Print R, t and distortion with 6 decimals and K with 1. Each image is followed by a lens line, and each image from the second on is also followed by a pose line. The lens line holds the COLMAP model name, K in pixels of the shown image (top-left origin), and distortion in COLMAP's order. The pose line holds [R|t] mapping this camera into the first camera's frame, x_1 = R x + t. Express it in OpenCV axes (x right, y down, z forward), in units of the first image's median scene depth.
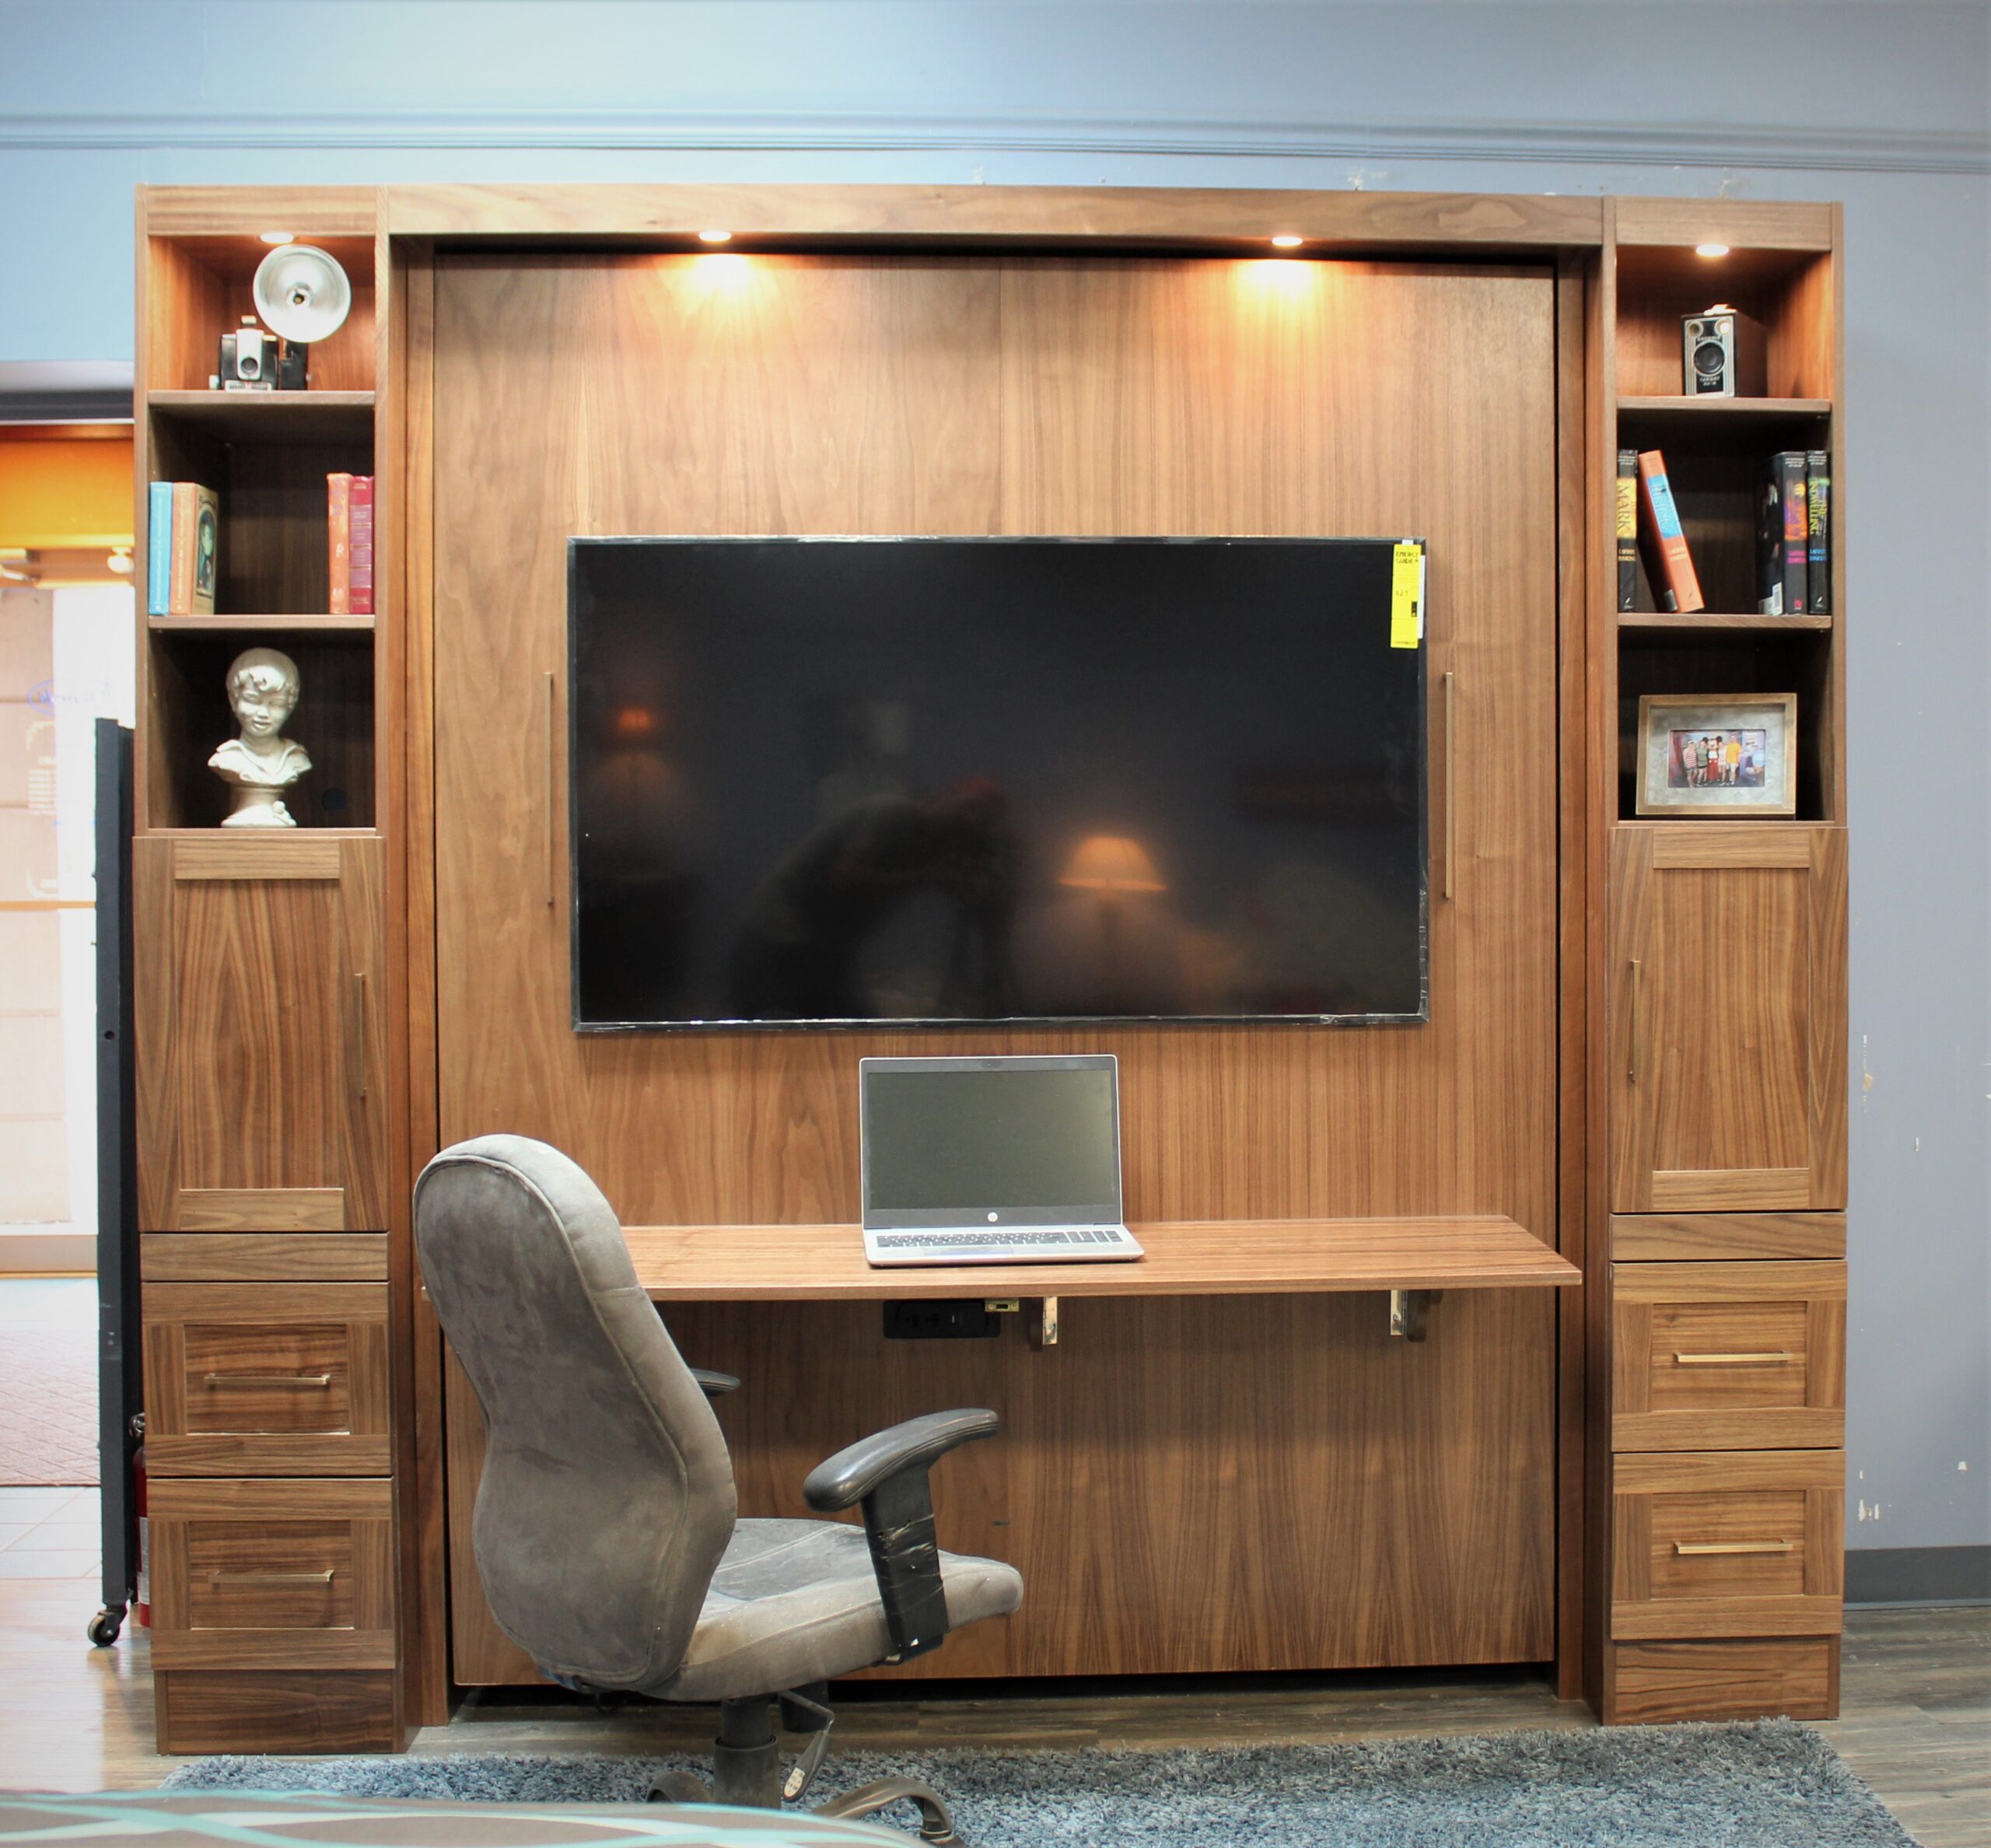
lens RADIAL K [[2788.3, 0, 1207.1], [0, 2788.3, 890.4], [0, 0, 1]] dist [-0.142452, 0.121615]
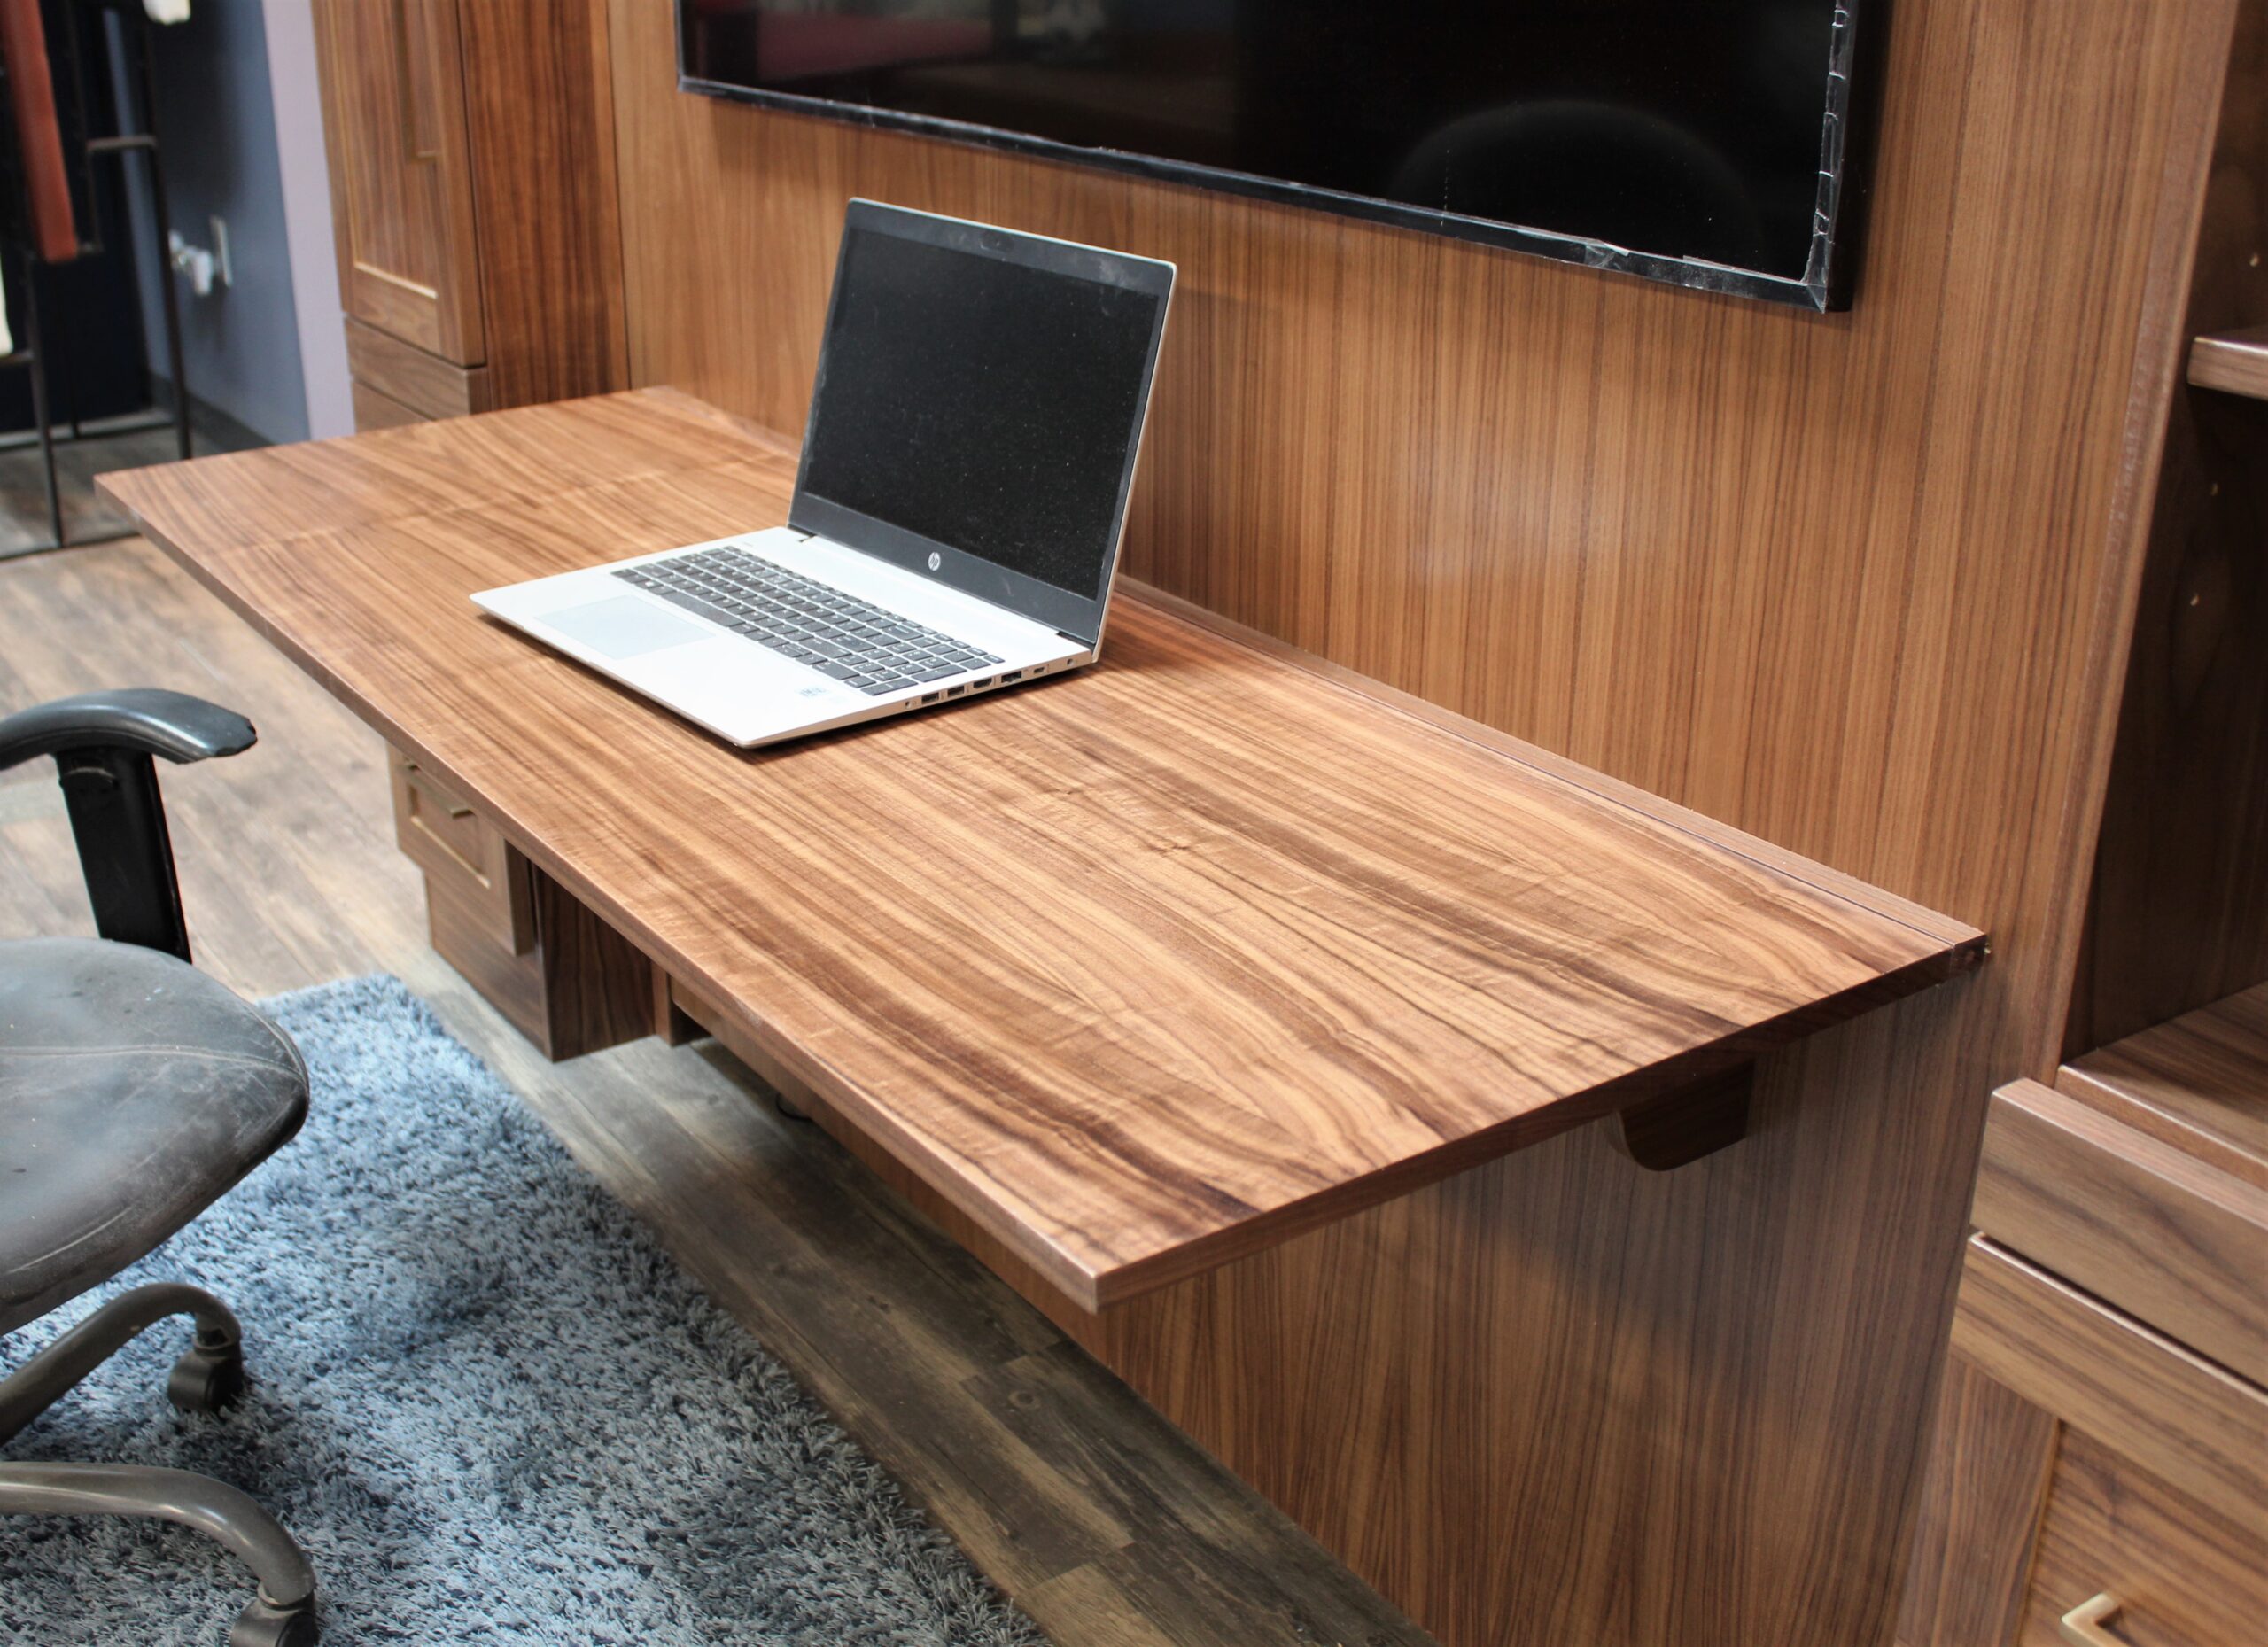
lens RADIAL K [[2536.1, 0, 977.8], [0, 2536.1, 807.1], [0, 0, 1]] dist [-0.097520, 0.069510]
pose [[0.466101, 0.331207, -0.820397, 0.301004], [-0.004482, 0.928156, 0.372164, -0.007992], [0.884720, -0.169789, 0.434099, 0.793114]]
